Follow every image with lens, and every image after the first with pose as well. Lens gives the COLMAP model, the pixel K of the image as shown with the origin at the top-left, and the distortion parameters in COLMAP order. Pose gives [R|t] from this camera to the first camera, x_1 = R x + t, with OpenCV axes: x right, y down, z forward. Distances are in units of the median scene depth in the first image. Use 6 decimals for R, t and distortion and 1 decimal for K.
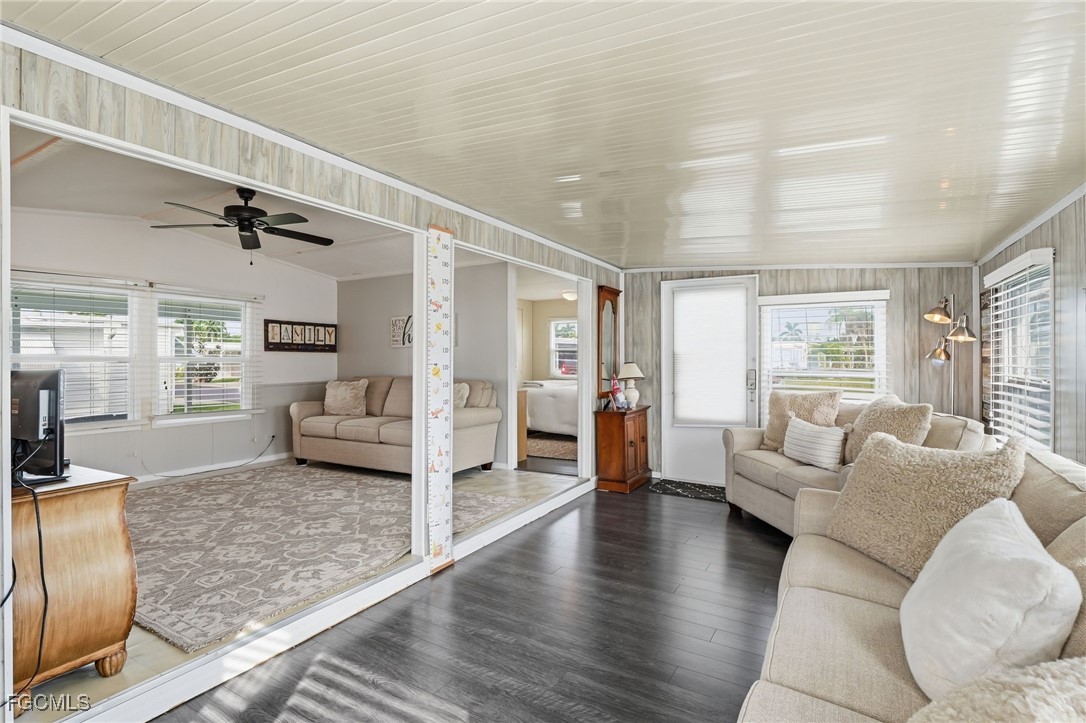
lens RADIAL K [[524.4, 0, 540.4], [0, 524.4, 358.7], [0, 0, 1]] dist [-0.014614, -0.001041]
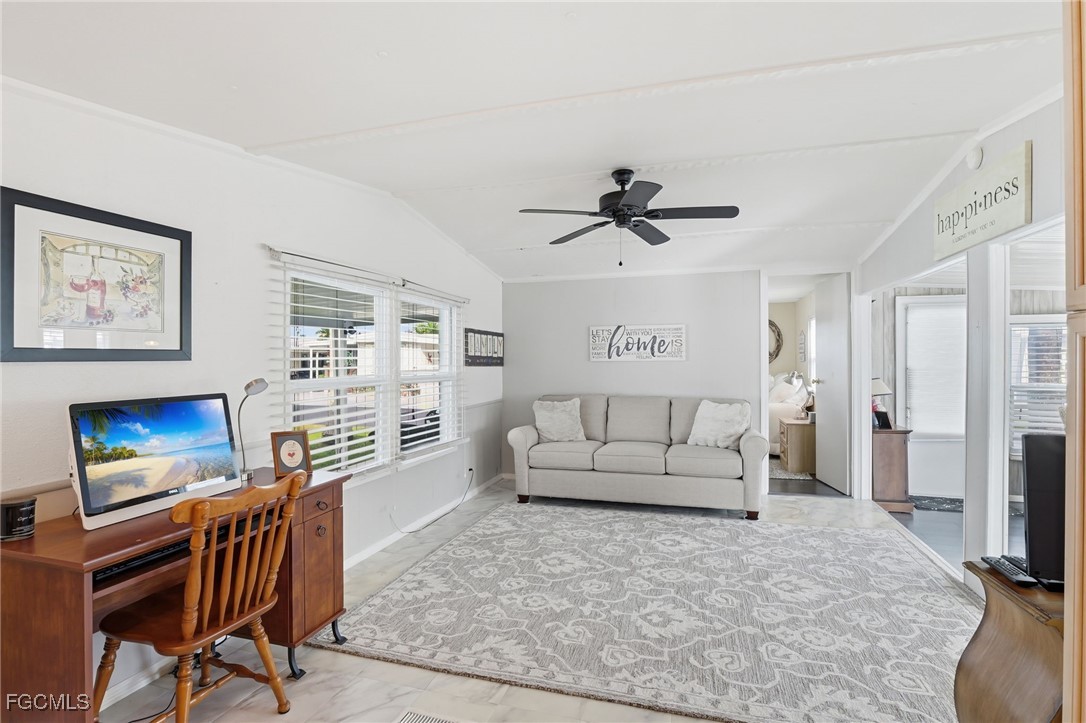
lens RADIAL K [[525.6, 0, 541.2], [0, 525.6, 357.9], [0, 0, 1]] dist [-0.003442, -0.014290]
pose [[0.973360, 0.000686, 0.229279, -0.960396], [0.000476, 0.999987, -0.005013, -0.037799], [-0.229280, 0.004989, 0.973348, 0.268343]]
